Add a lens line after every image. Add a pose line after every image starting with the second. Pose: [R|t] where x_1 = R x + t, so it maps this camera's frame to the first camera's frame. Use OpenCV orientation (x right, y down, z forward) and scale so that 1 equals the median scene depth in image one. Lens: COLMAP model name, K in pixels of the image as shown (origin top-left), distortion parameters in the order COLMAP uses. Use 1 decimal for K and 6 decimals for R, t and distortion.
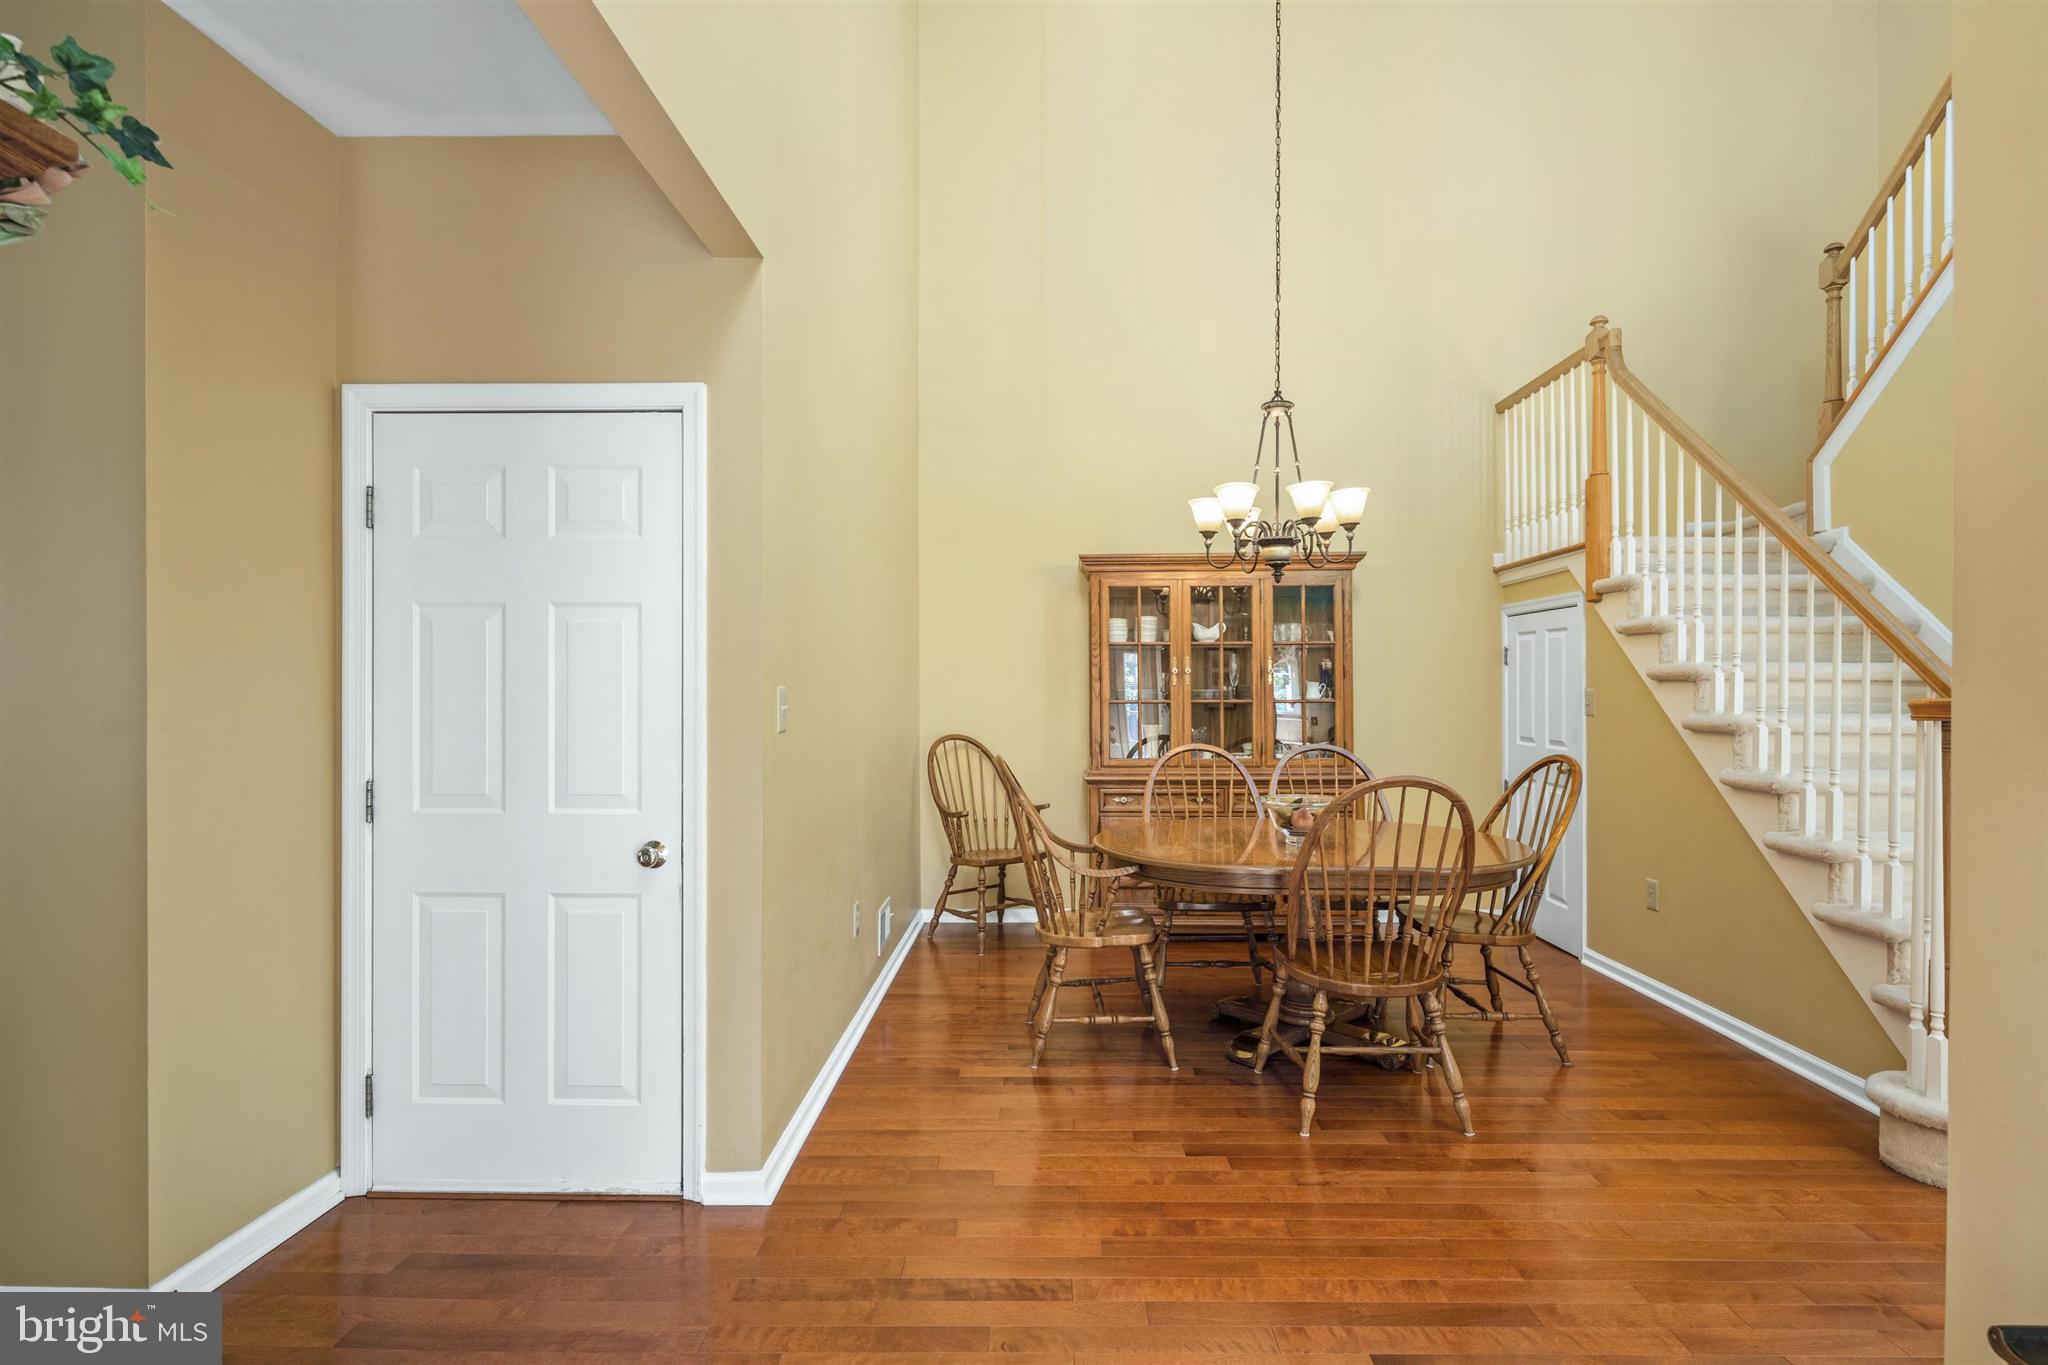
lens RADIAL K [[1022.5, 0, 1028.6], [0, 1022.5, 689.2], [0, 0, 1]] dist [-0.001674, -0.000673]
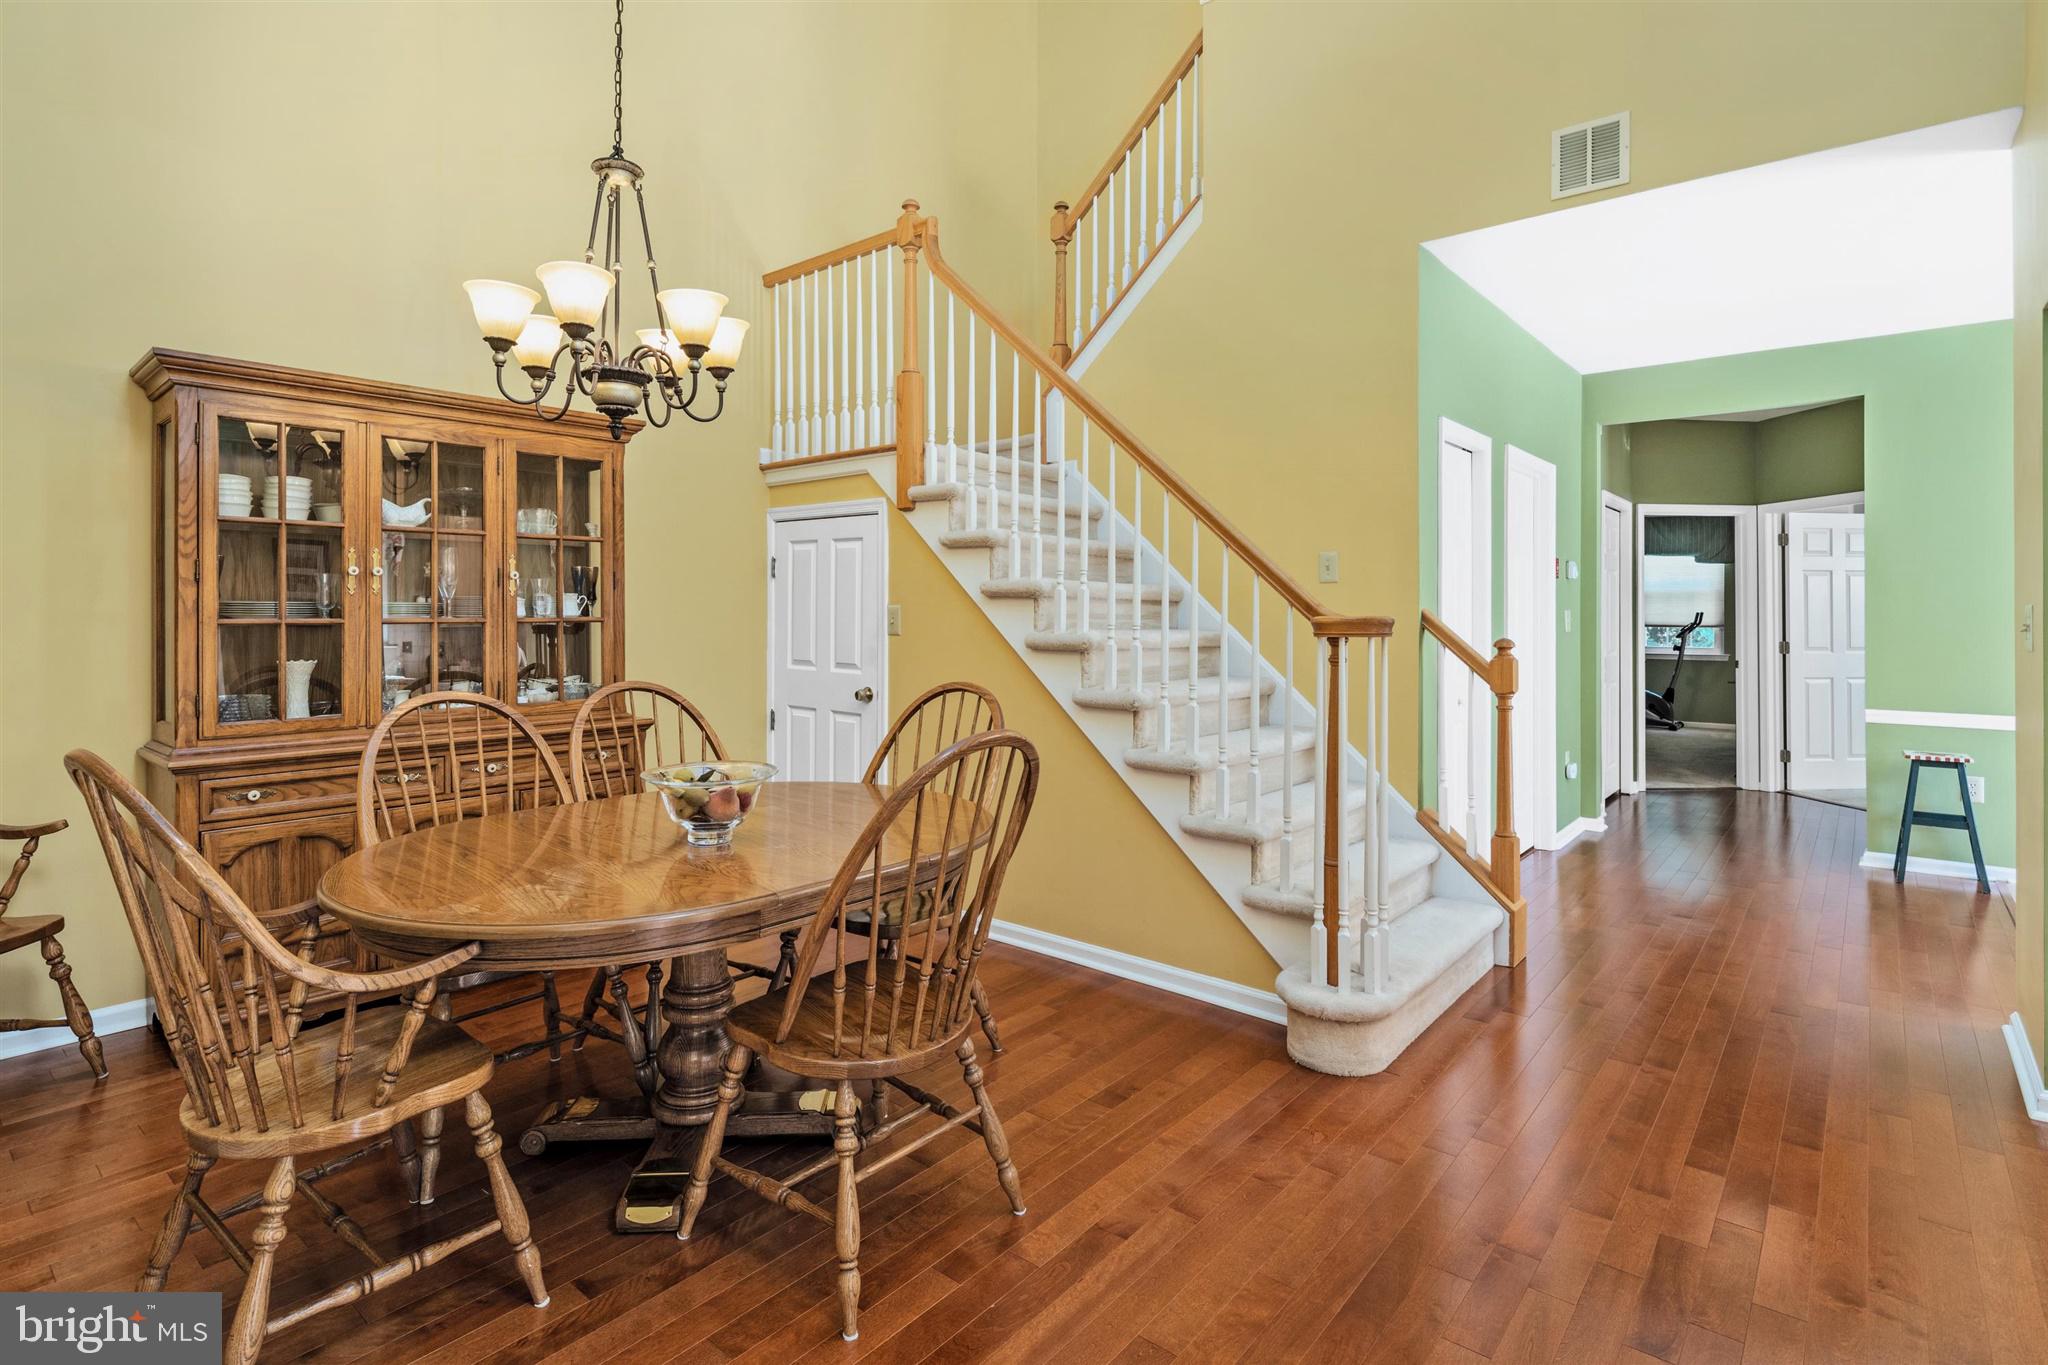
lens RADIAL K [[1021.3, 0, 1024.7], [0, 1021.3, 604.6], [0, 0, 1]] dist [0.002116, -0.000395]
pose [[0.627329, 0.008625, 0.778707, -0.091994], [-0.006726, 0.999961, -0.005657, 0.003192], [-0.778725, -0.001689, 0.627363, 0.353323]]
